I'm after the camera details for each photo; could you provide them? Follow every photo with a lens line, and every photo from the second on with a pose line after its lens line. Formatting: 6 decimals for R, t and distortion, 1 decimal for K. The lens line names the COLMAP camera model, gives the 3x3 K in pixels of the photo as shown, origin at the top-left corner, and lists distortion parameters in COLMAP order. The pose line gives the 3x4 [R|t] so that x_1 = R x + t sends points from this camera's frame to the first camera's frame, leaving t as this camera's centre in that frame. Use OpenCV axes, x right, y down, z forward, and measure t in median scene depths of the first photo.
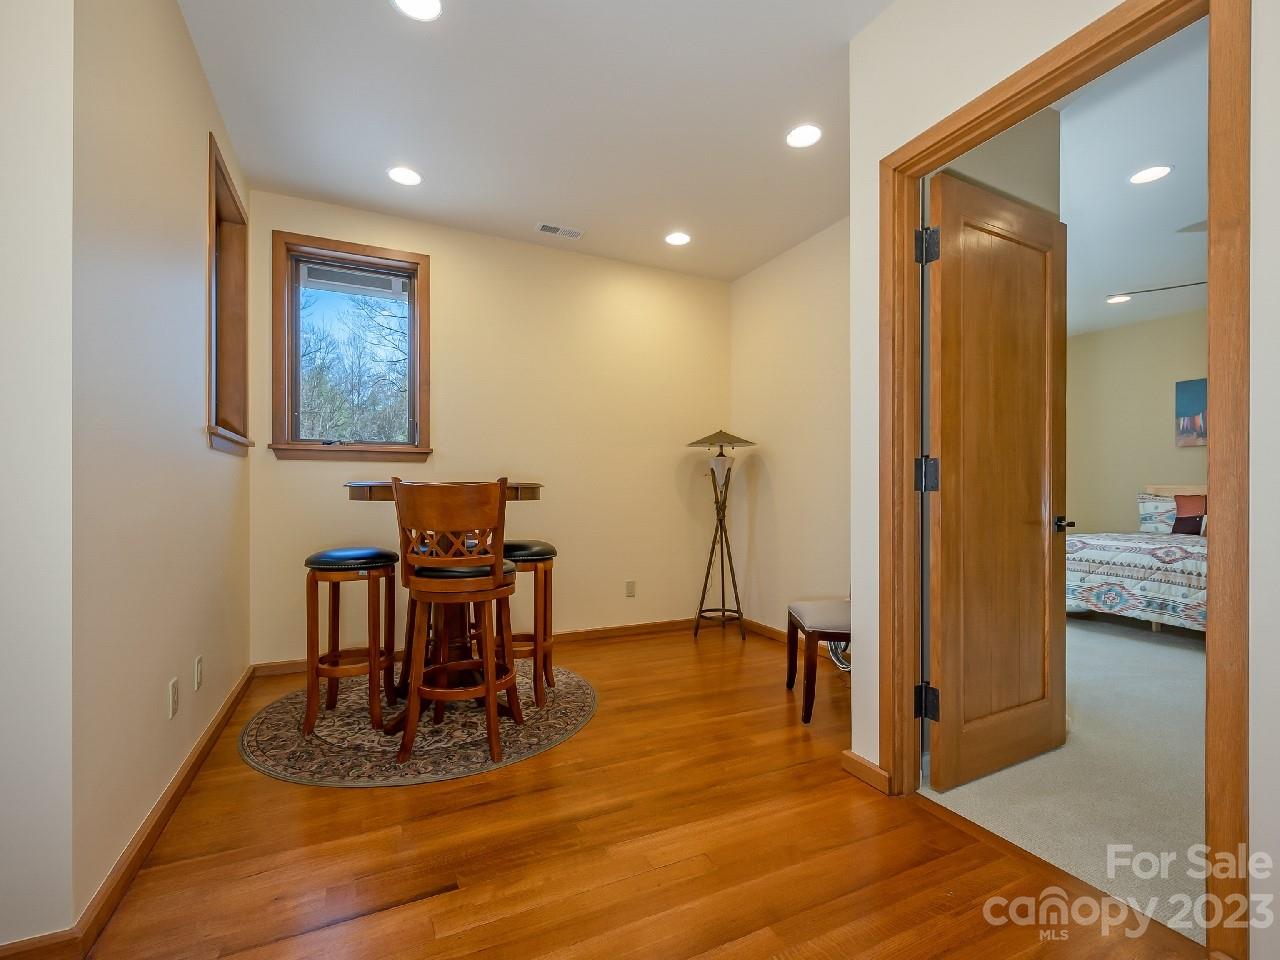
lens RADIAL K [[571.0, 0, 641.7], [0, 571.0, 486.3], [0, 0, 1]] dist [-0.000369, 0.000018]
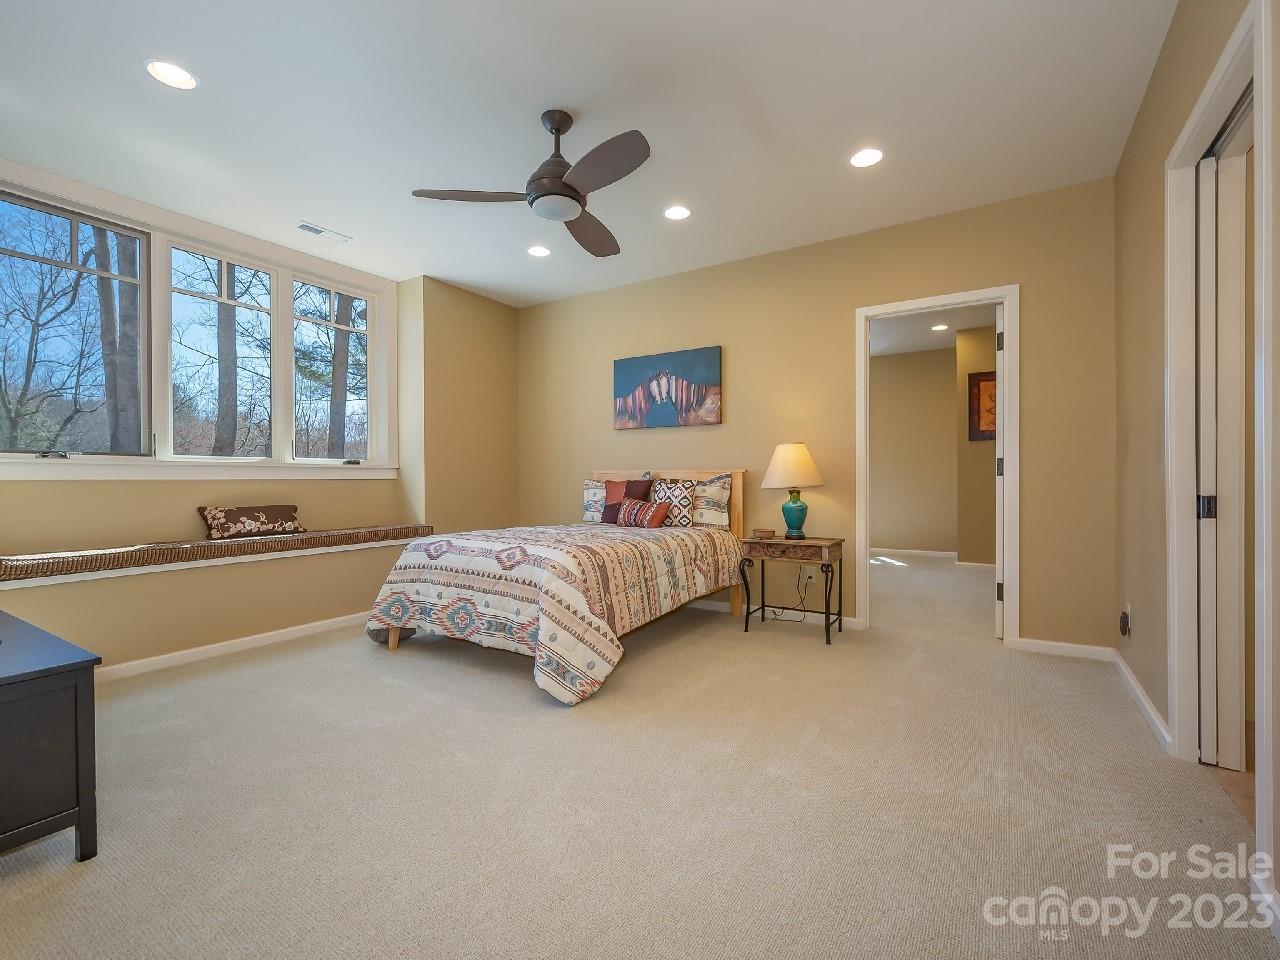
lens RADIAL K [[571.0, 0, 637.7], [0, 571.0, 479.8], [0, 0, 1]] dist [-0.000369, 0.000018]
pose [[0.847828, -0.006127, 0.530236, 0.611769], [0.002778, 0.999971, 0.007113, 0.009133], [-0.530264, -0.004558, 0.847820, 0.240642]]
